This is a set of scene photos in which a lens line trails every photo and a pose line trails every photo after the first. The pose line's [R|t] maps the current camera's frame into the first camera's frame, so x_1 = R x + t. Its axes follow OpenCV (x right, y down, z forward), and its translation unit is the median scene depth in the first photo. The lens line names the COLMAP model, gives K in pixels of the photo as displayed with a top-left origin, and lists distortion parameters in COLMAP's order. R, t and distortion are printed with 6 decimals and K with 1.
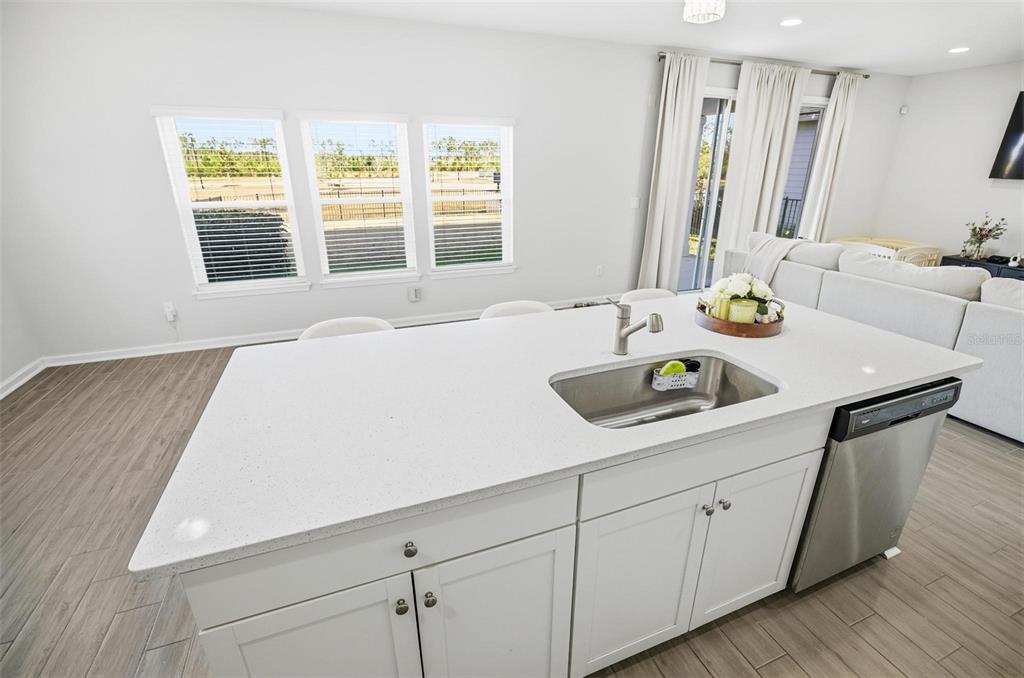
lens RADIAL K [[459.8, 0, 512.0], [0, 459.8, 339.0], [0, 0, 1]] dist [-0.016851, 0.000886]
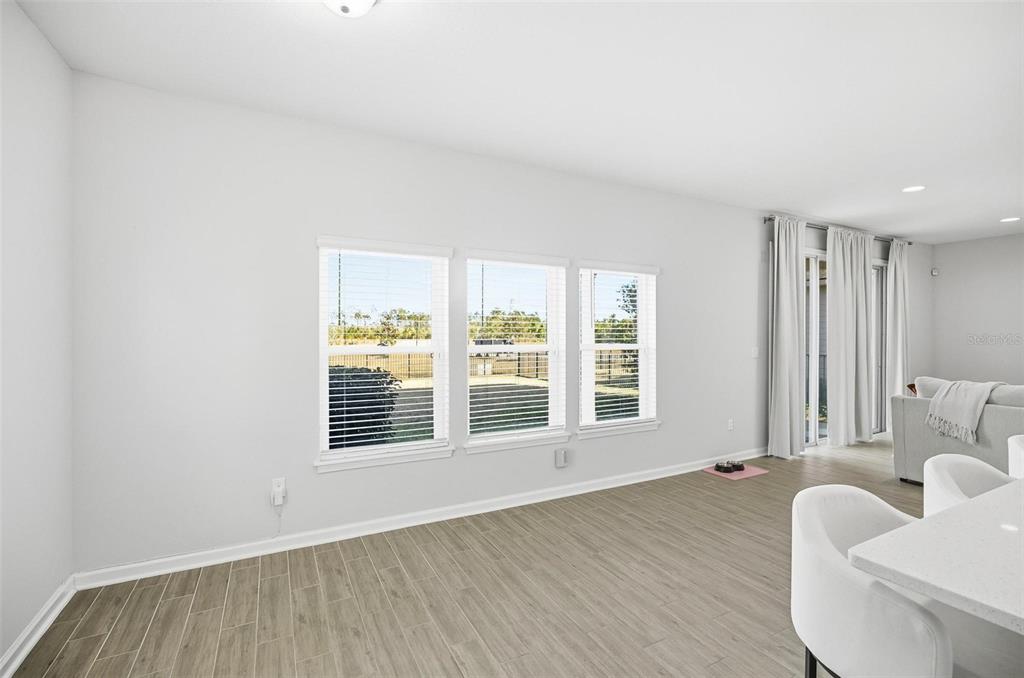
lens RADIAL K [[462.5, 0, 512.0], [0, 462.5, 339.0], [0, 0, 1]] dist [-0.007570, 0.001346]
pose [[0.993151, -0.002767, 0.116803, -0.413798], [0.043250, 0.937410, -0.345532, -0.016295], [-0.108536, 0.348217, 0.931109, 0.176276]]
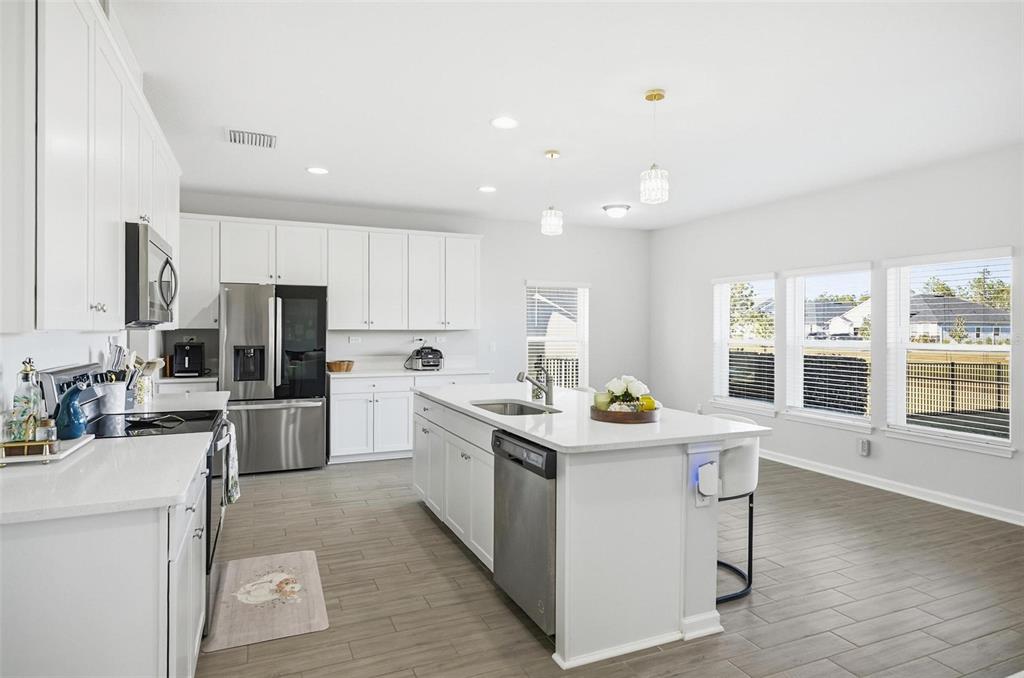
lens RADIAL K [[562.4, 0, 518.3], [0, 562.4, 329.7], [0, 0, 1]] dist [0.001512, 0.000011]
pose [[0.048888, 0.000899, -0.998804, 0.864350], [-0.348873, 0.937030, -0.016233, -0.062813], [0.935894, 0.349249, 0.046123, 0.262069]]
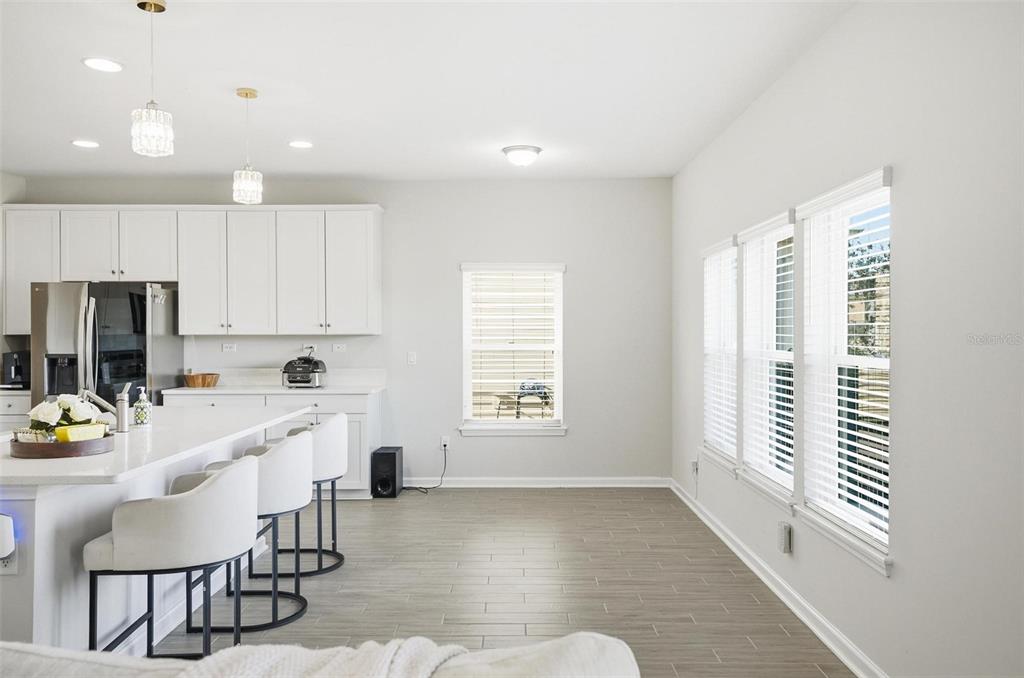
lens RADIAL K [[792.2, 0, 527.4], [0, 792.2, 339.6], [0, 0, 1]] dist [0.011399, 0.003100]
pose [[-0.328774, 0.006520, -0.944386, 0.729430], [-0.324771, 0.938208, 0.119542, -0.325597], [0.886810, 0.346011, -0.306341, 0.984546]]
